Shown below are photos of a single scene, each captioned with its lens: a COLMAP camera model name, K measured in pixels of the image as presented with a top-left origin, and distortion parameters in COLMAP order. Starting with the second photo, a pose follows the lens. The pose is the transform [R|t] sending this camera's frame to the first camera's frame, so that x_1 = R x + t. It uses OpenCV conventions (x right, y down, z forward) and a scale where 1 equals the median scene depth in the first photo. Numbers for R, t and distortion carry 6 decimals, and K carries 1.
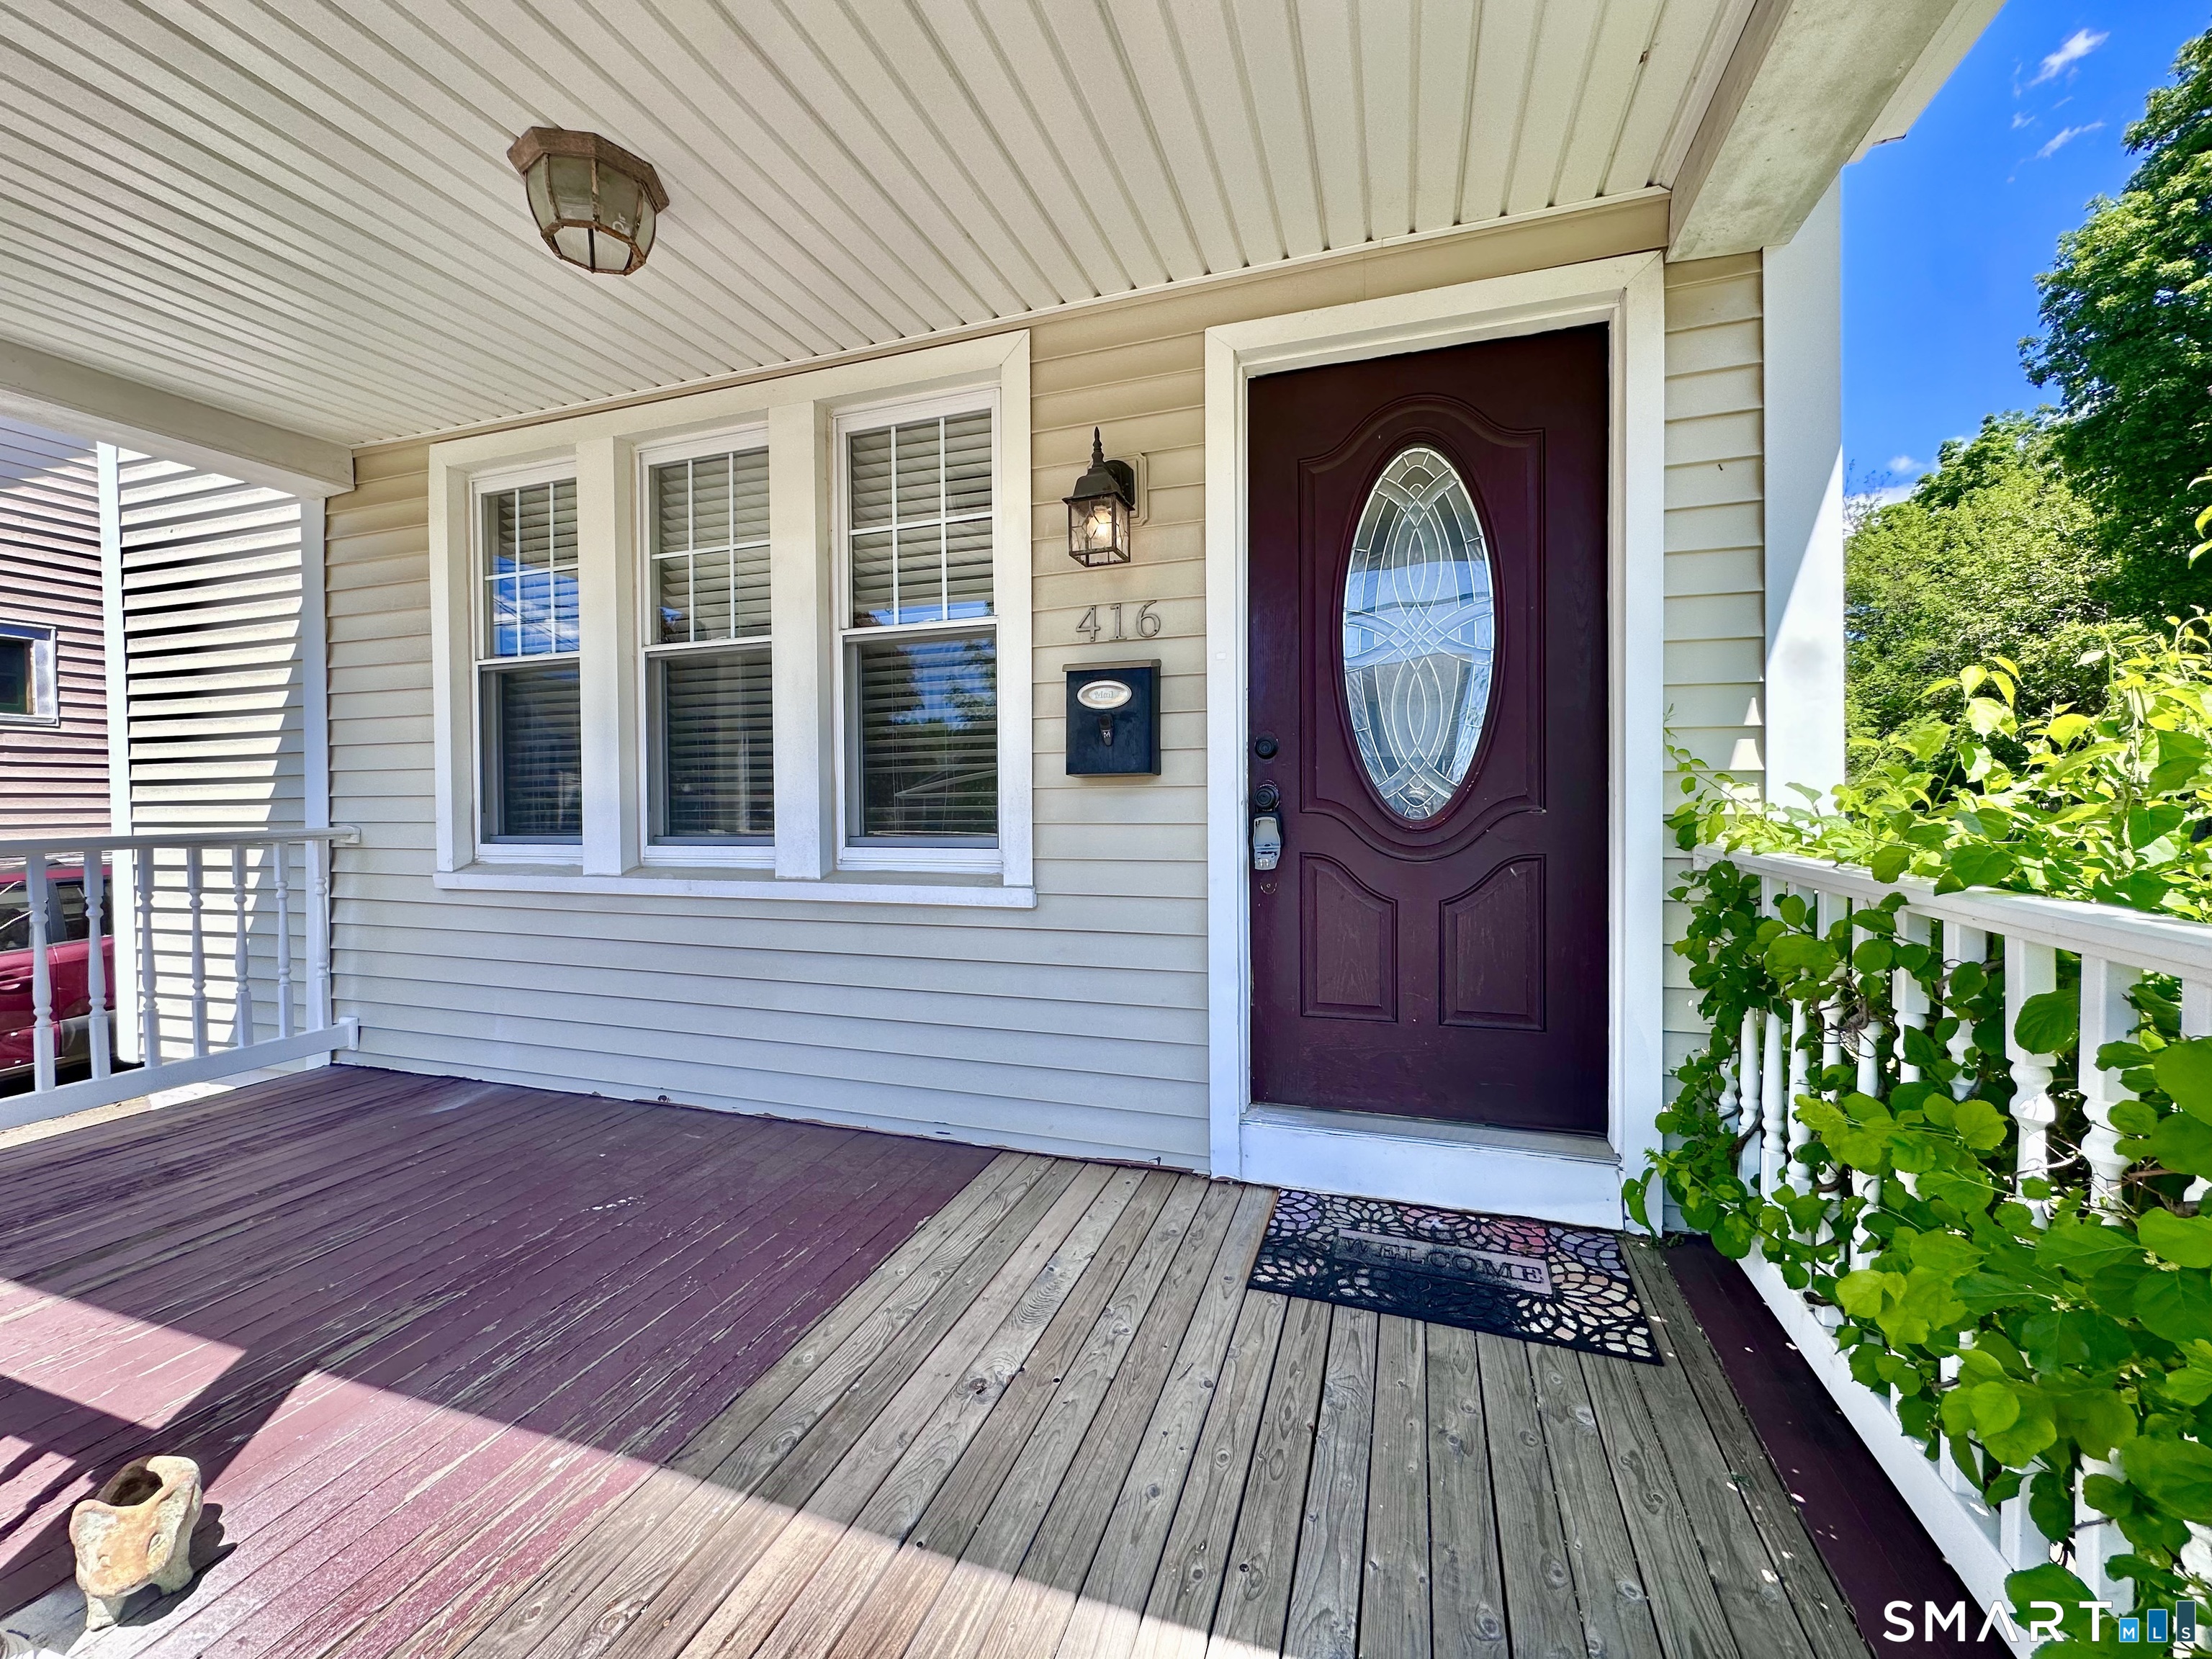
lens RADIAL K [[887.6, 0, 1106.0], [0, 887.6, 829.5], [0, 0, 1]] dist [-0.002630, 0.000567]
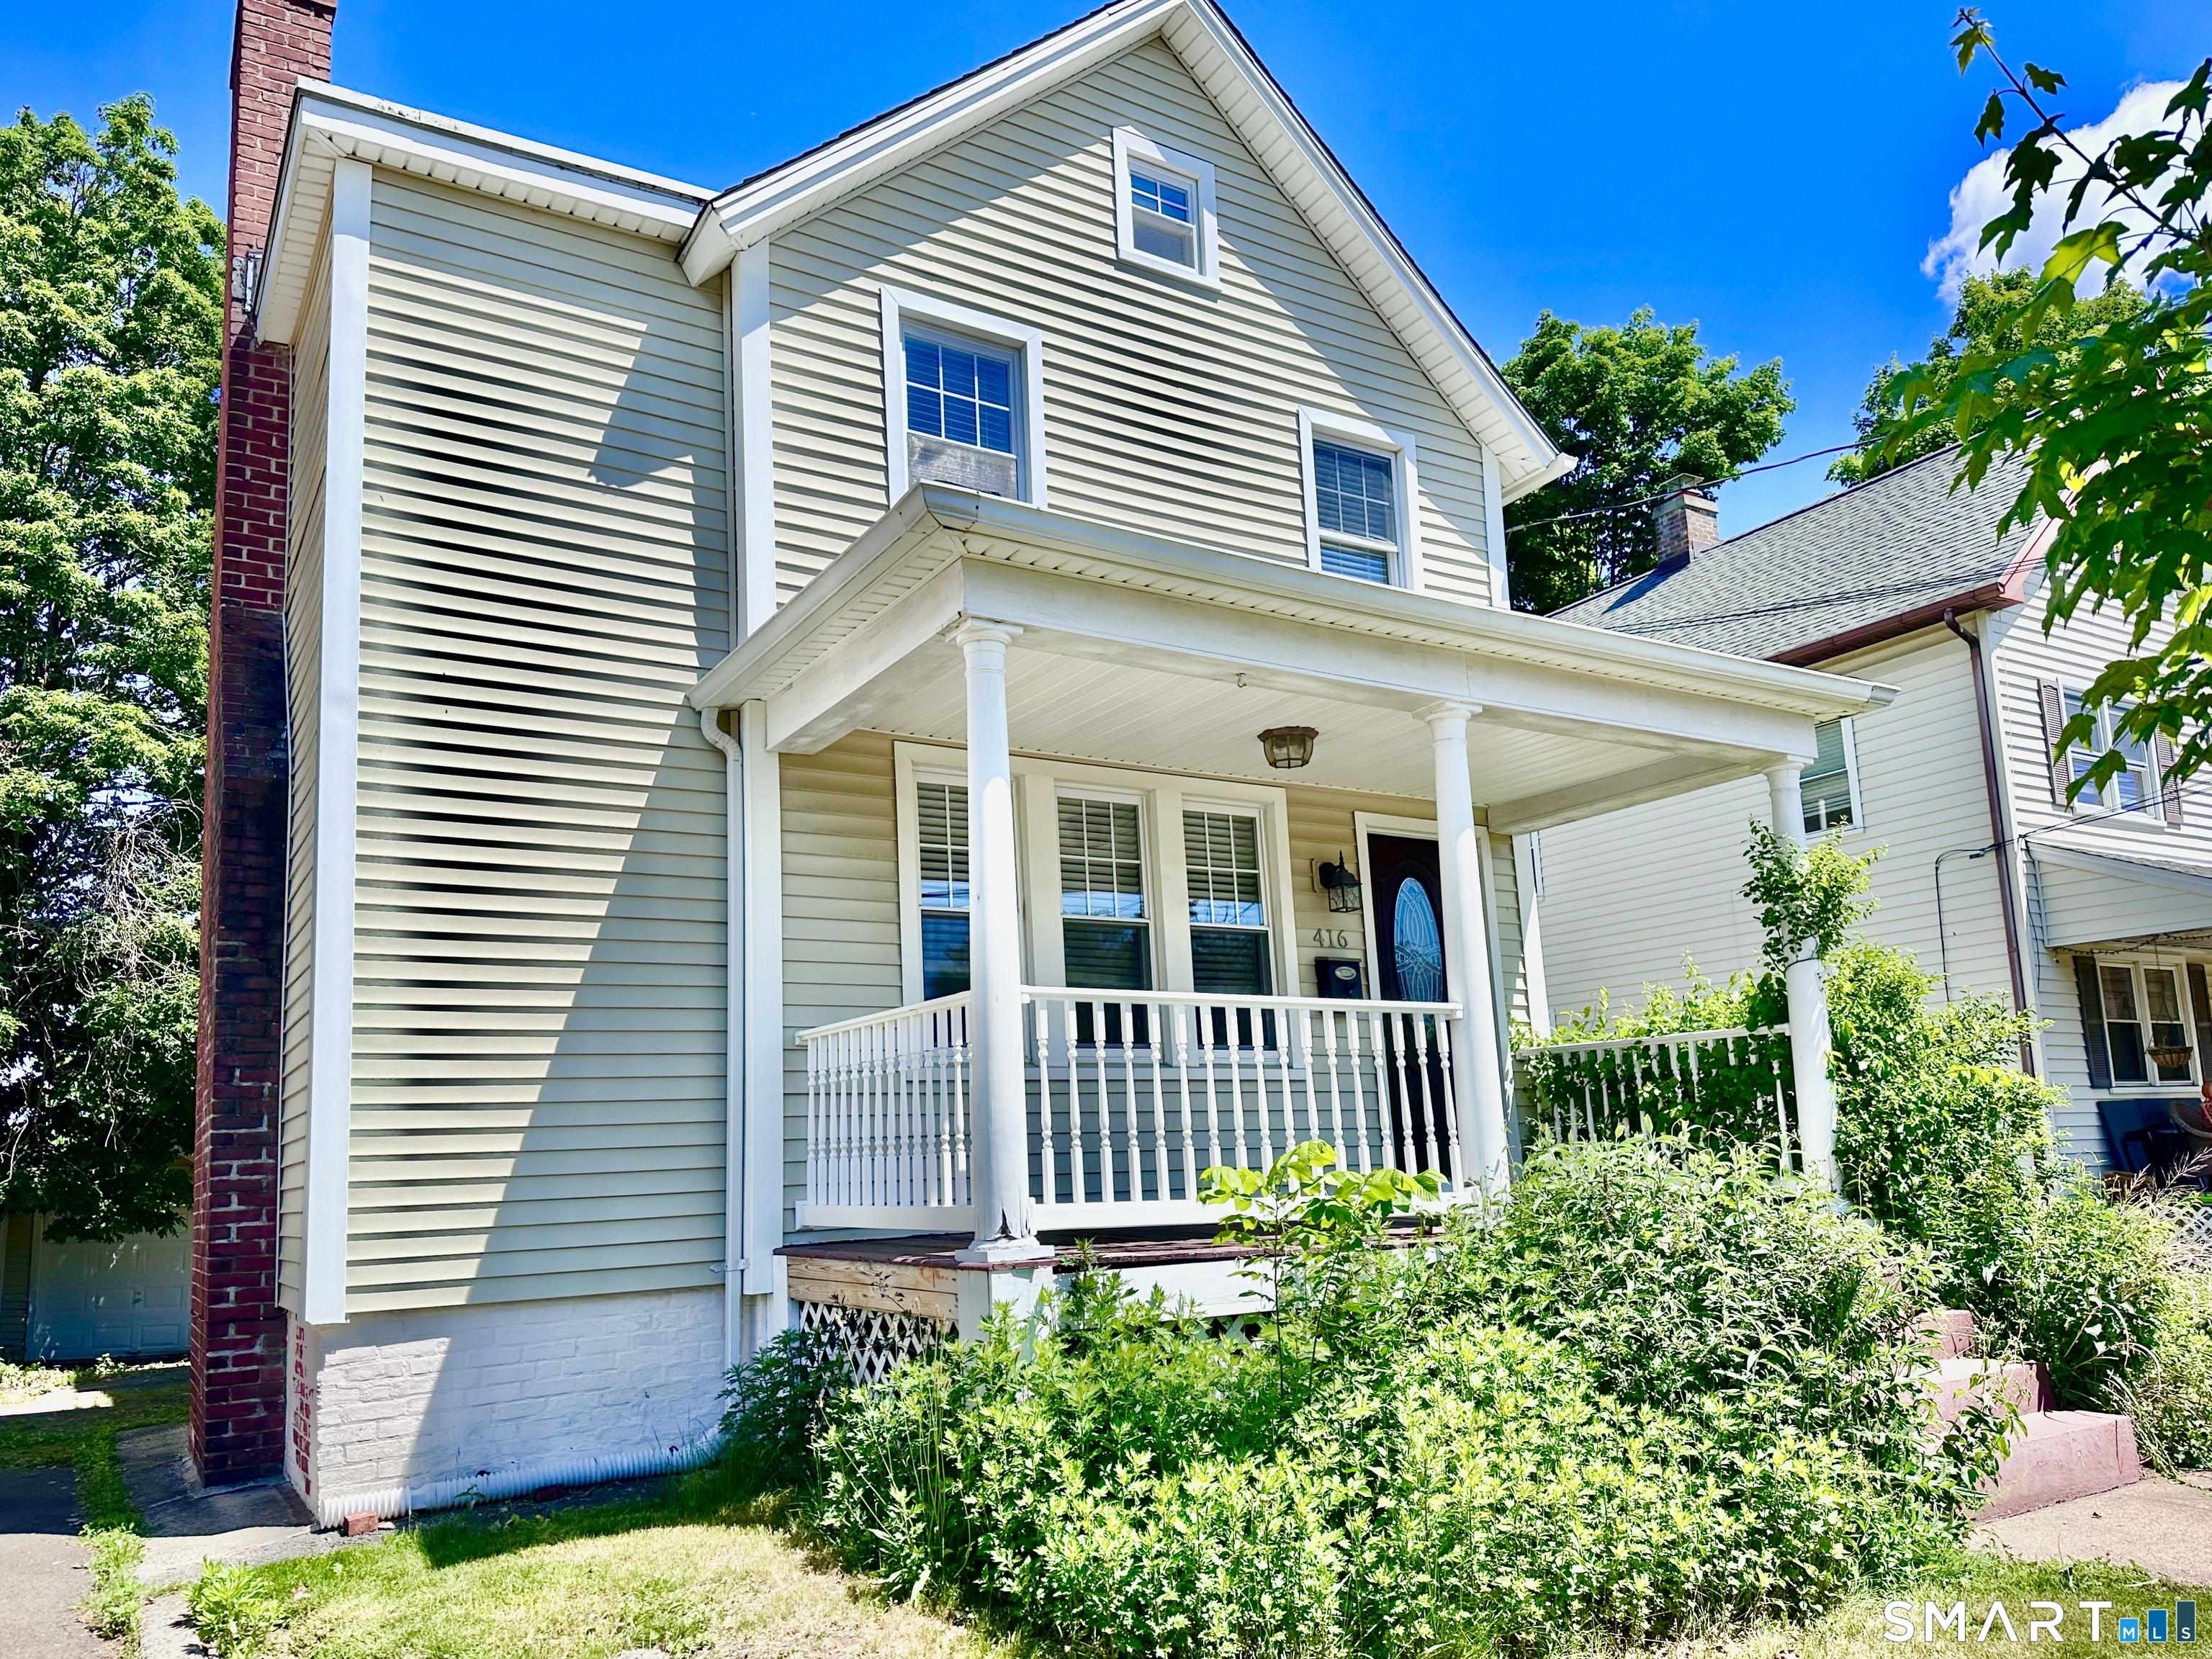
lens RADIAL K [[1600.2, 0, 1106.0], [0, 1600.2, 829.5], [0, 0, 1]] dist [0.088900, -0.112669]
pose [[0.630635, 0.143485, 0.762700, -3.127542], [0.048764, 0.973492, -0.223461, 0.318595], [-0.774546, 0.178115, 0.606921, -0.874001]]
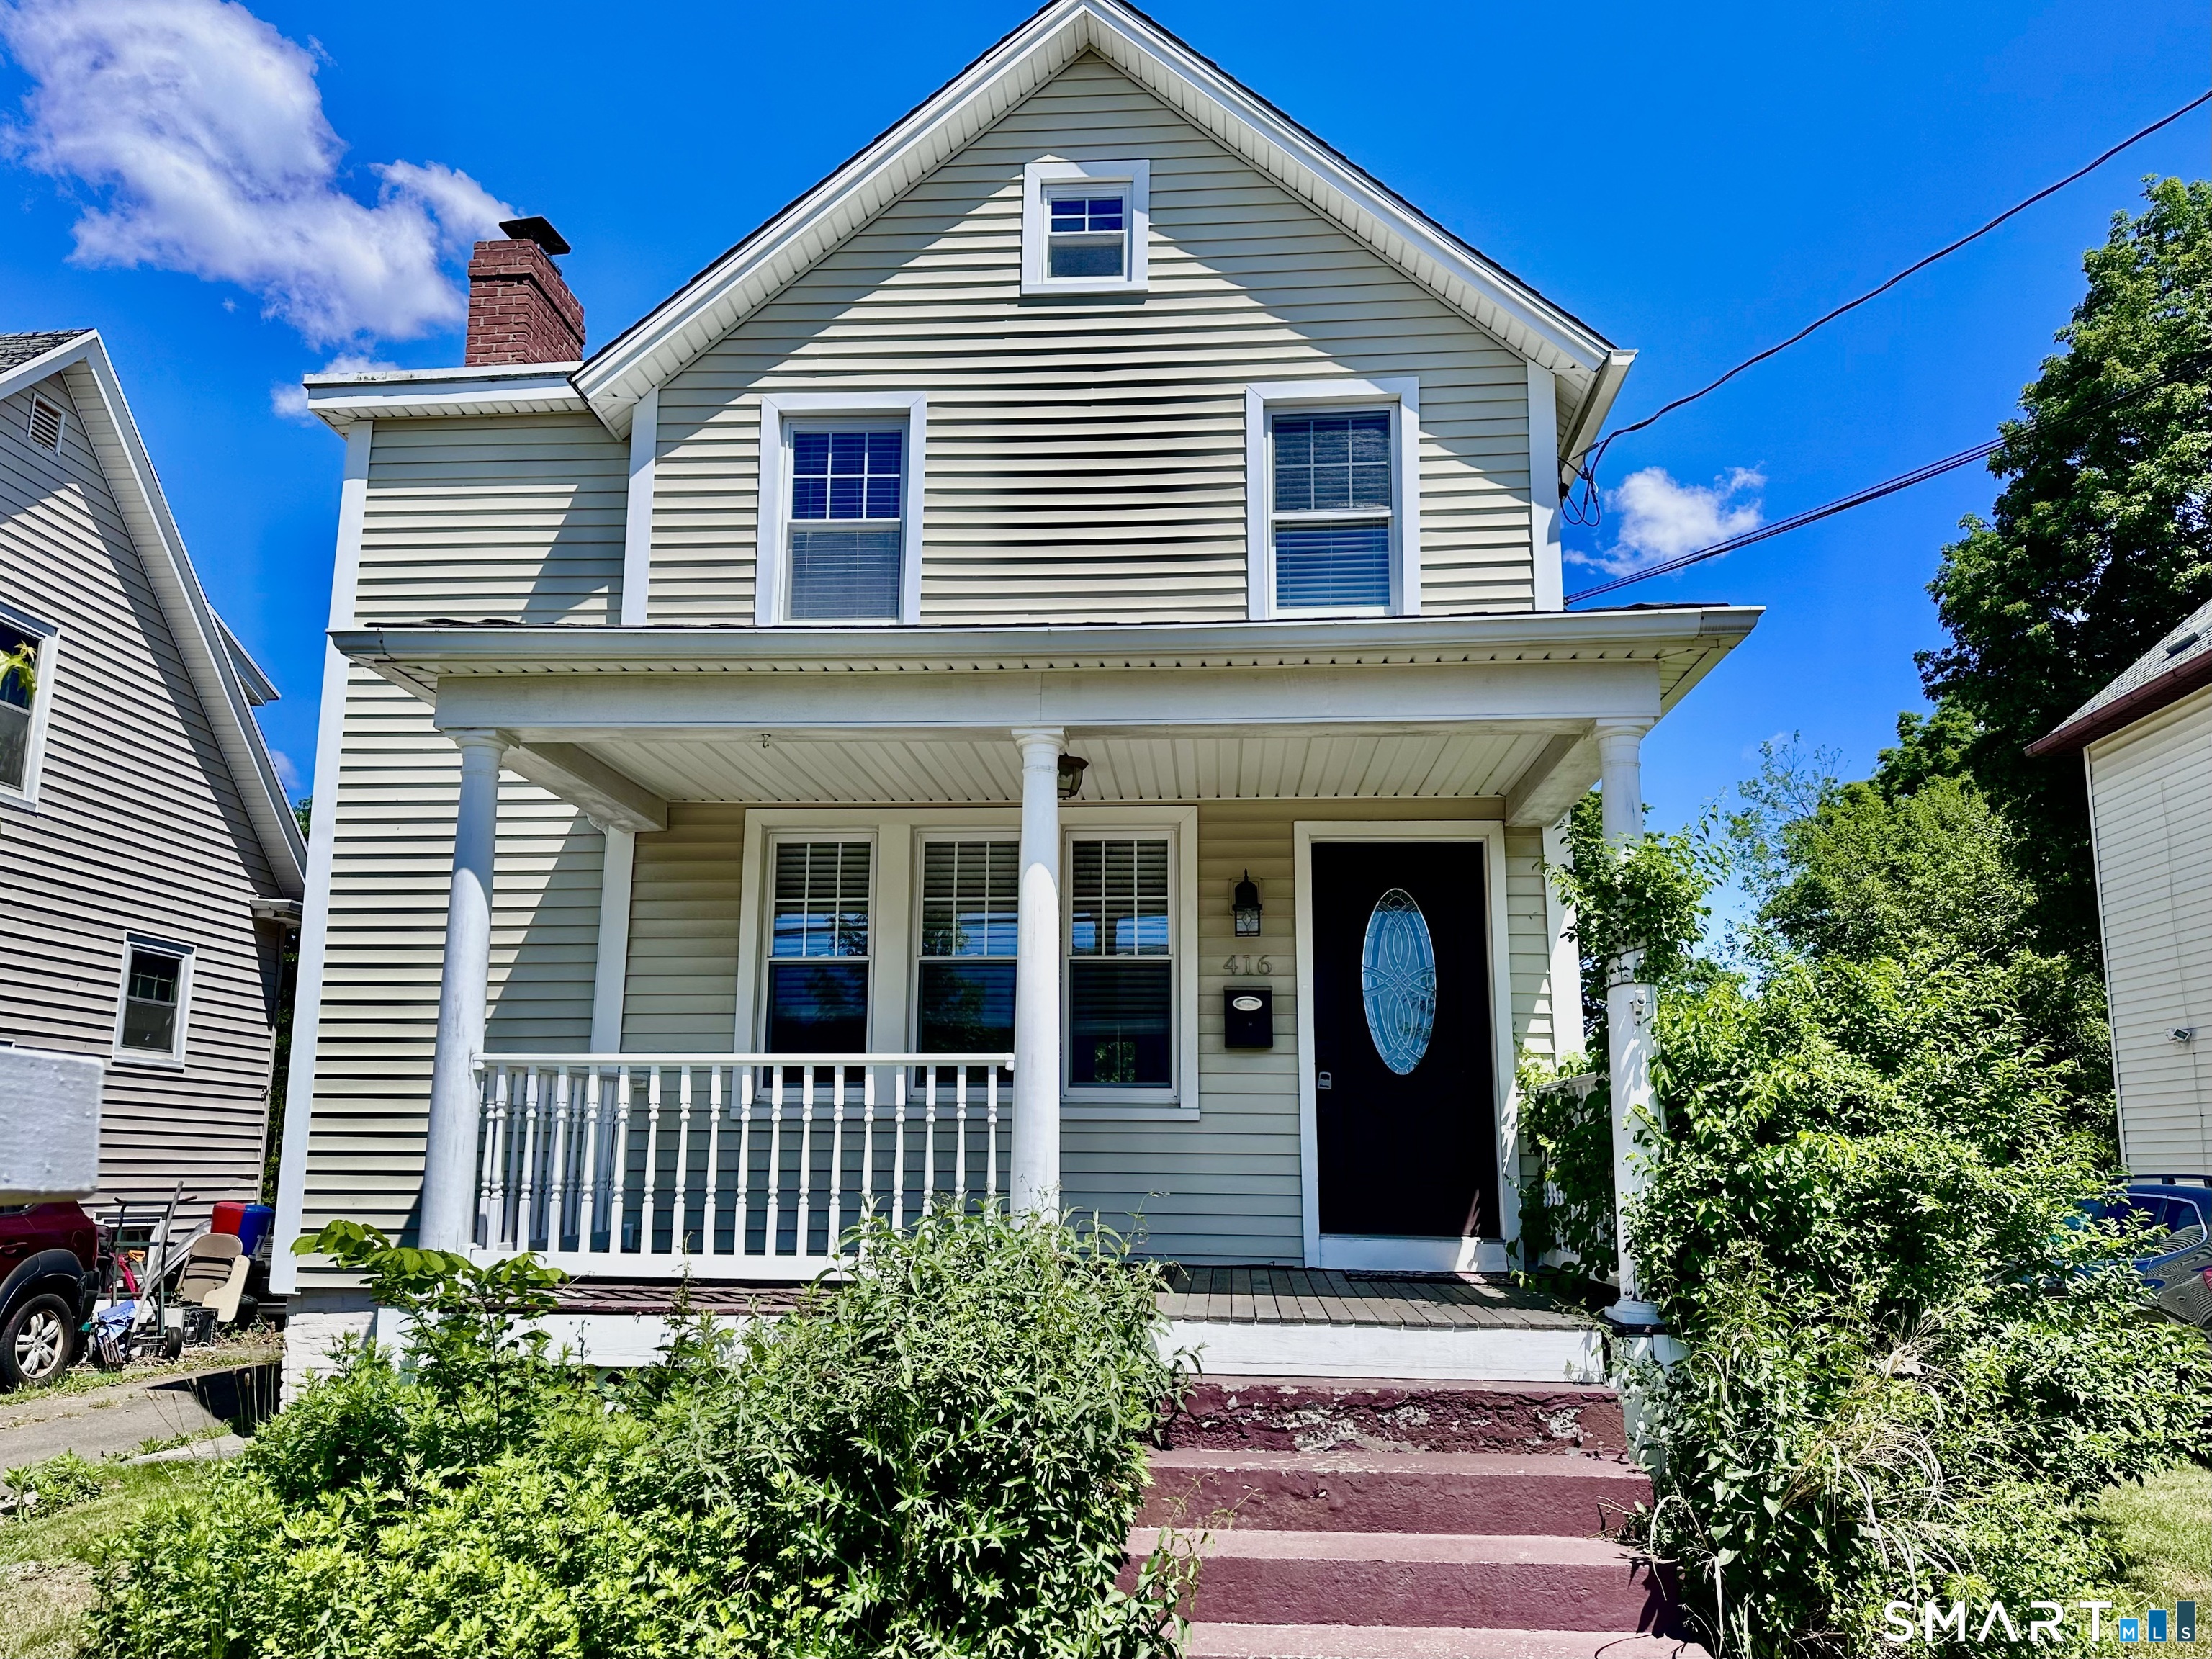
lens RADIAL K [[1600.2, 0, 1106.0], [0, 1600.2, 829.5], [0, 0, 1]] dist [0.088900, -0.112669]
pose [[0.968767, 0.069659, 0.237989, -1.083897], [-0.010427, 0.970327, -0.241570, 0.303999], [-0.247755, 0.231543, 0.940747, -2.132550]]
